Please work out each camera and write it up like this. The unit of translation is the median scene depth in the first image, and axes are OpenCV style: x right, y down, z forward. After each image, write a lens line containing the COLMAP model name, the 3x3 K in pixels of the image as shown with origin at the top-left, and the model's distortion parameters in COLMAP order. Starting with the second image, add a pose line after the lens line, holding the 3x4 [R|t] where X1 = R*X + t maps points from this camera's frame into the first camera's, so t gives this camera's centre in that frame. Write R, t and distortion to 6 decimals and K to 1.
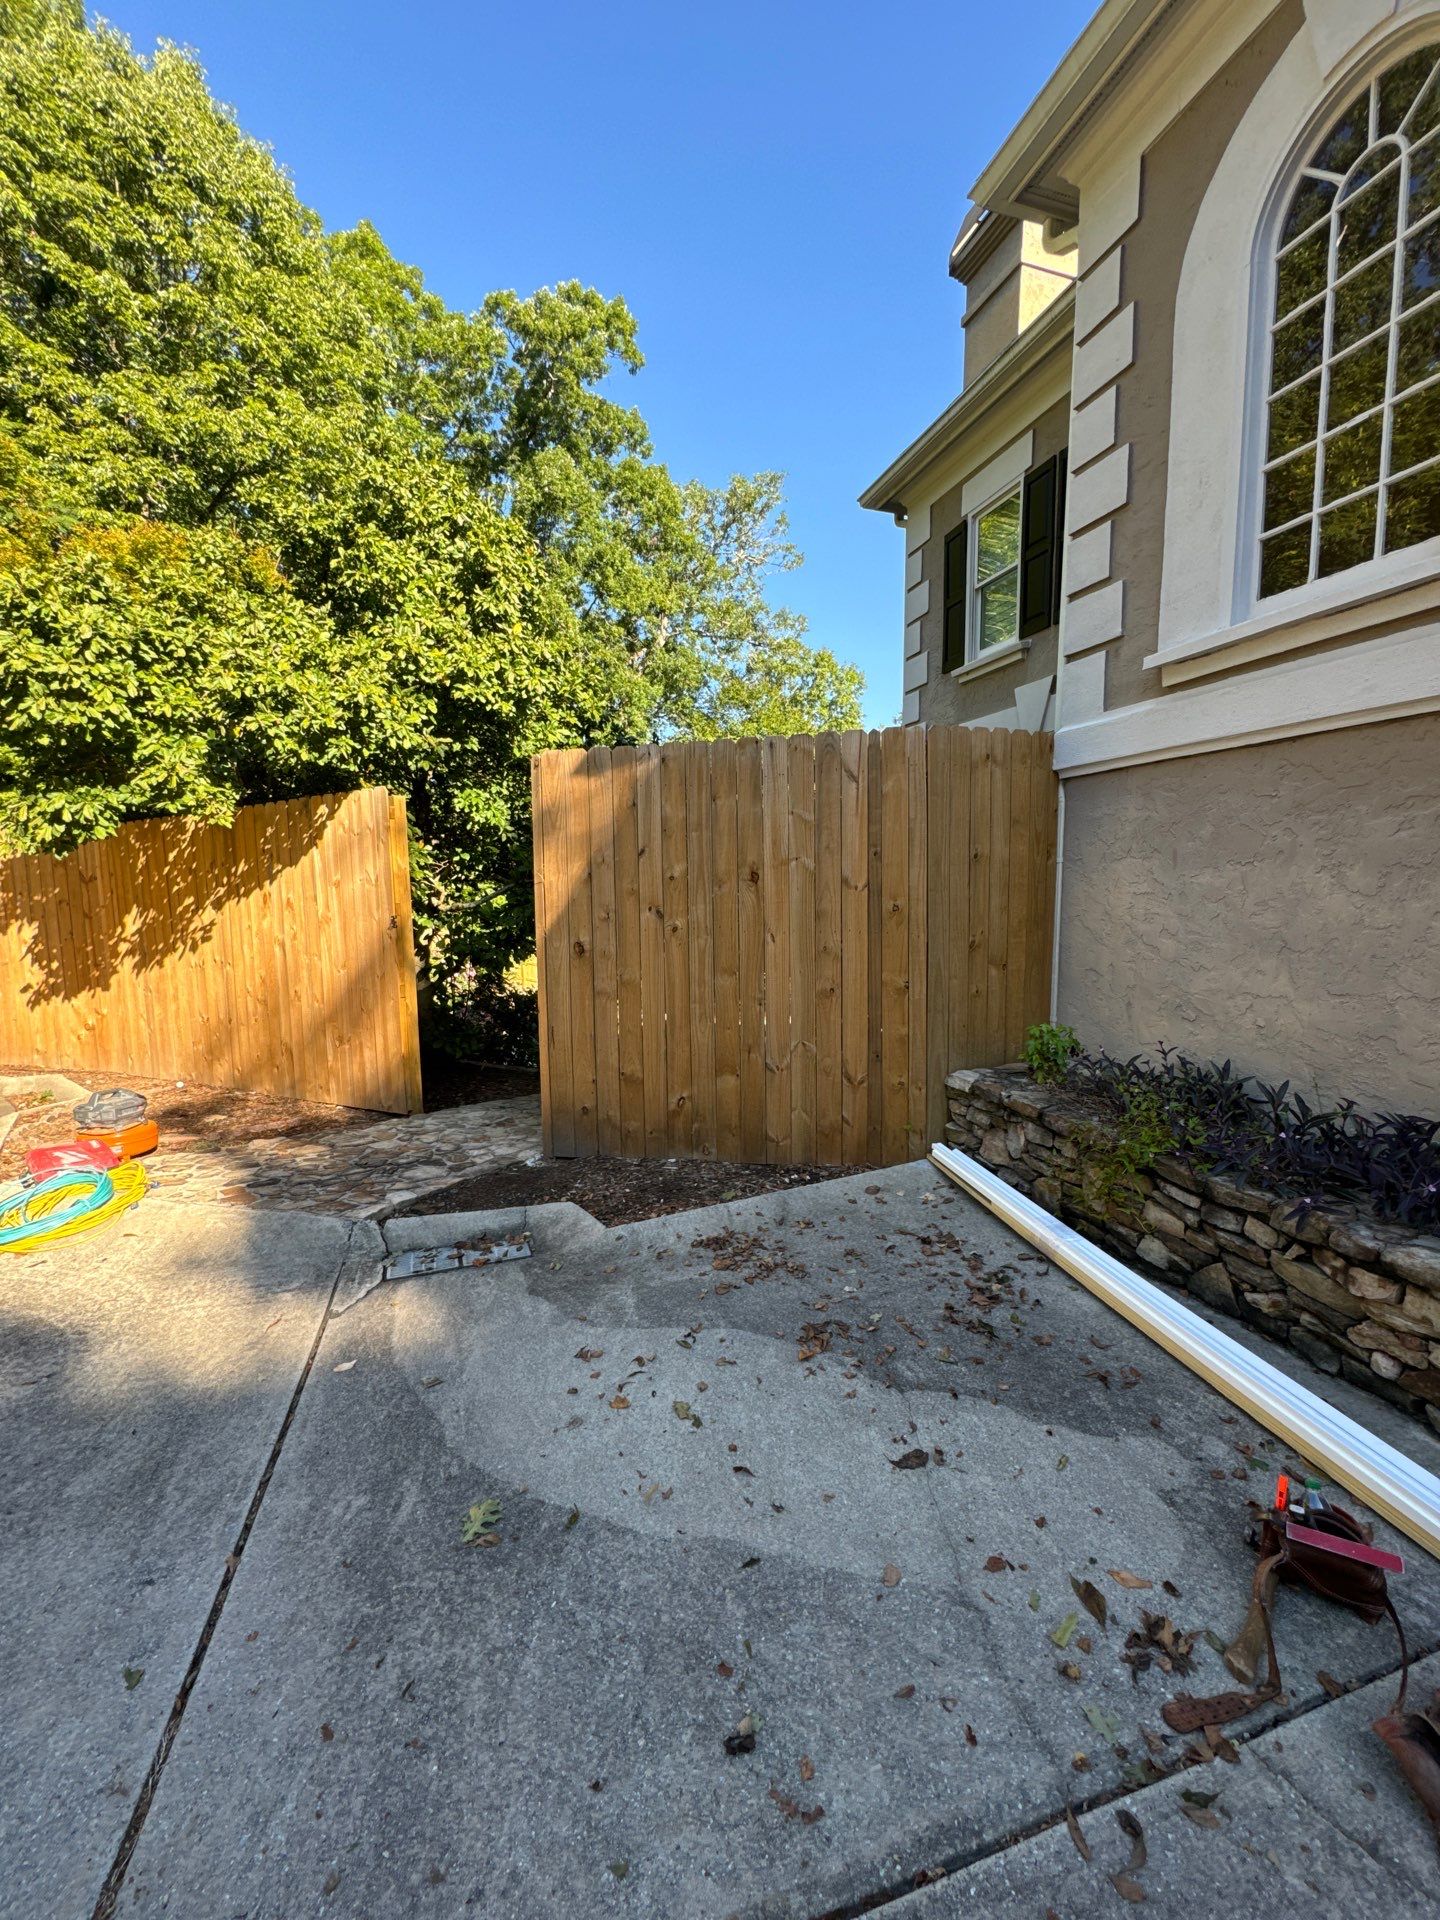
lens RADIAL K [[762.3, 0, 721.5], [0, 762.3, 962.9], [0, 0, 1]] dist [-0.005334, -0.000134]
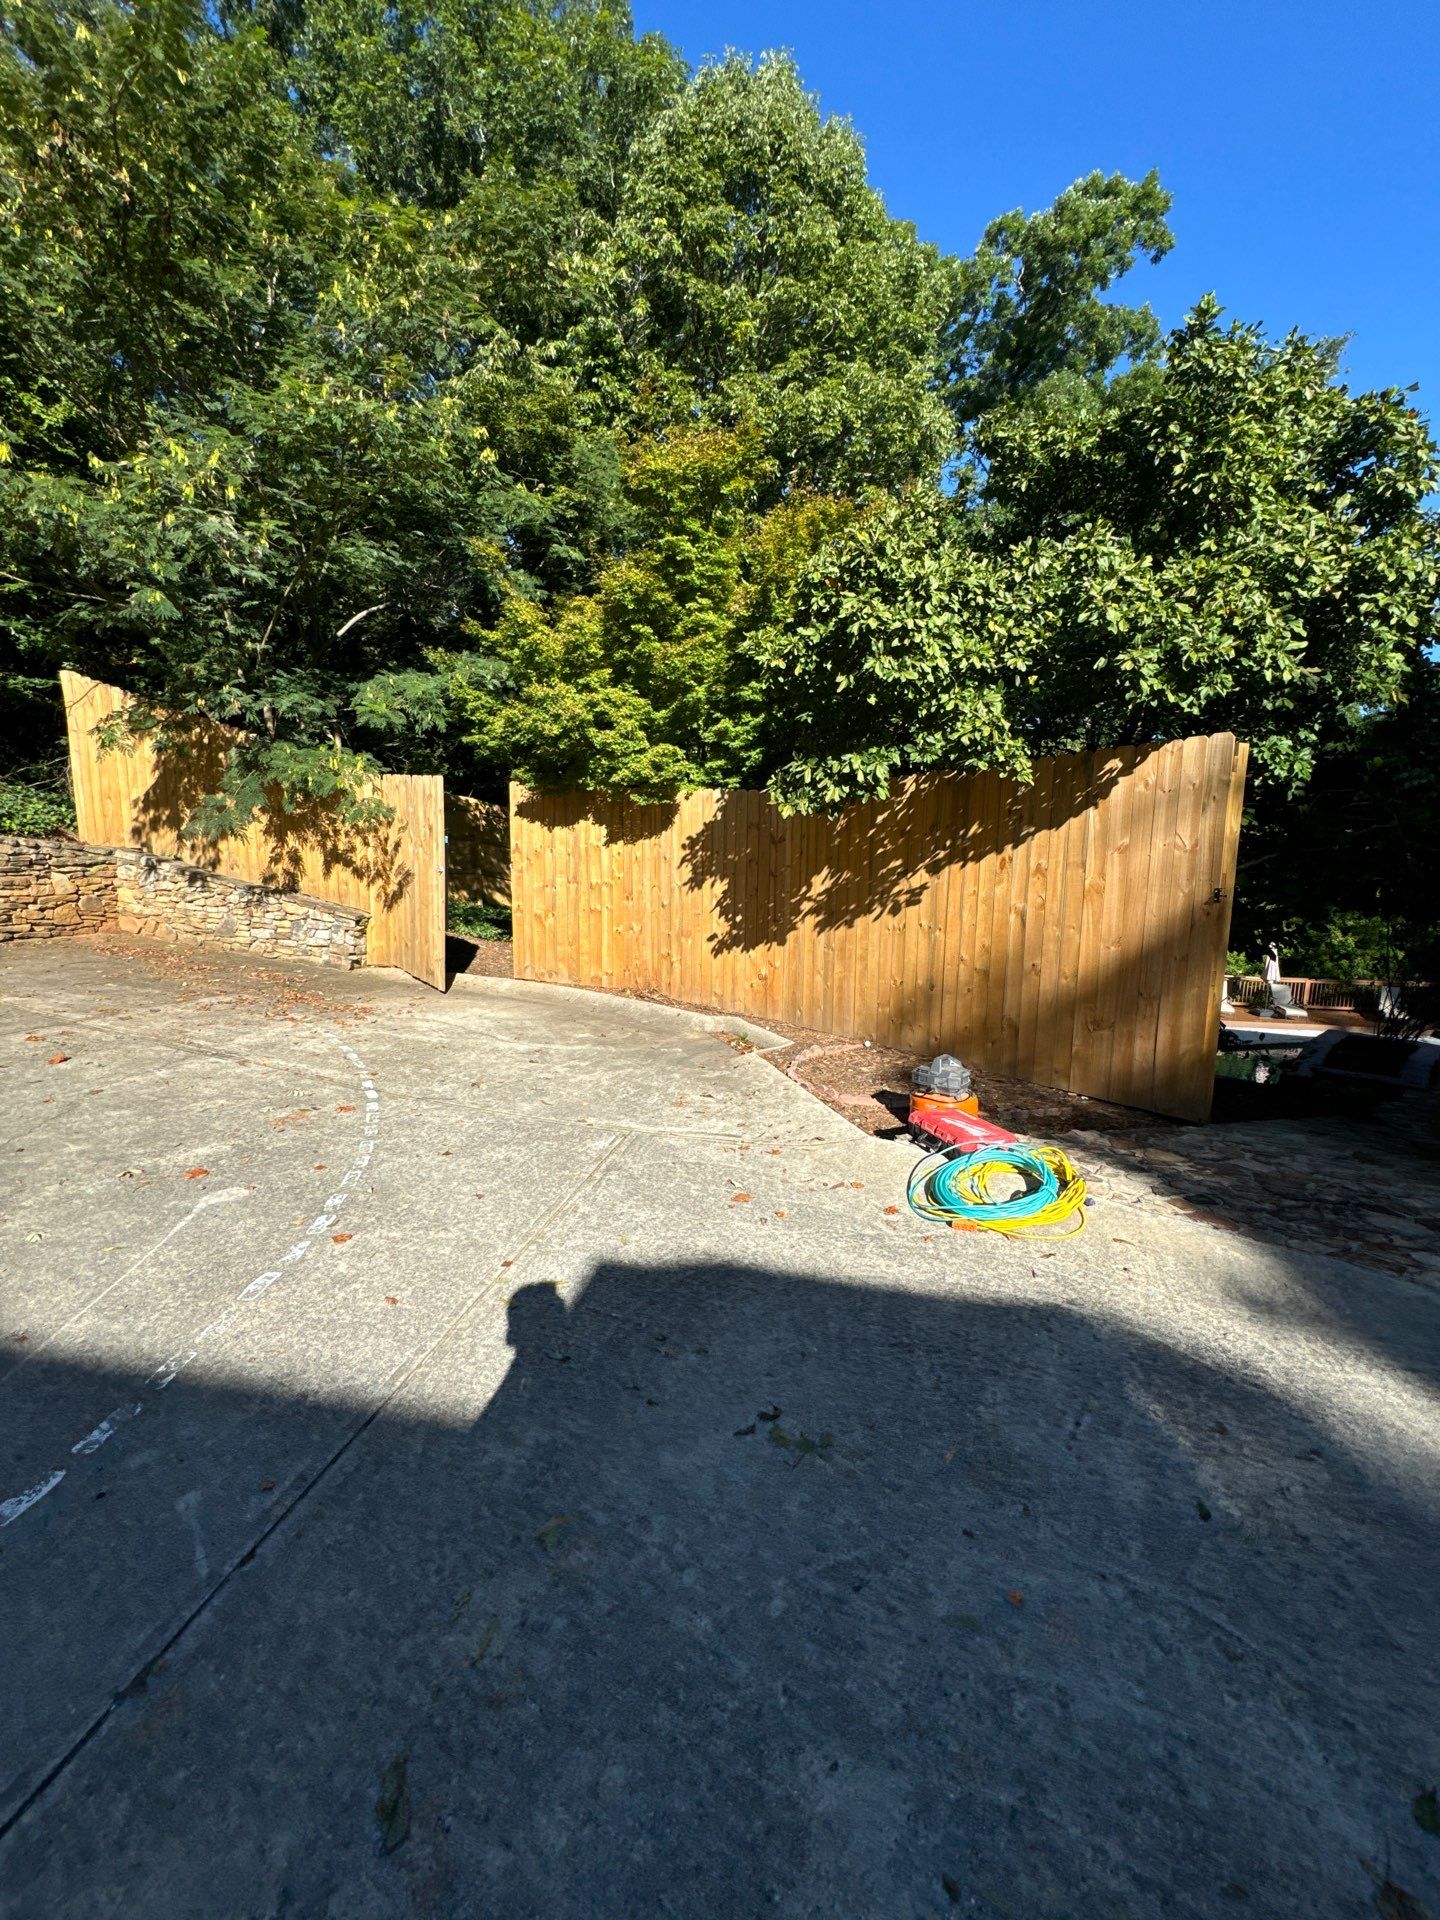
lens RADIAL K [[762.3, 0, 721.5], [0, 762.3, 962.9], [0, 0, 1]] dist [-0.005334, -0.000134]
pose [[0.885839, 0.085594, -0.456030, -0.413944], [-0.068519, 0.996194, 0.053880, 0.009793], [0.458907, -0.016482, 0.888332, 0.002855]]
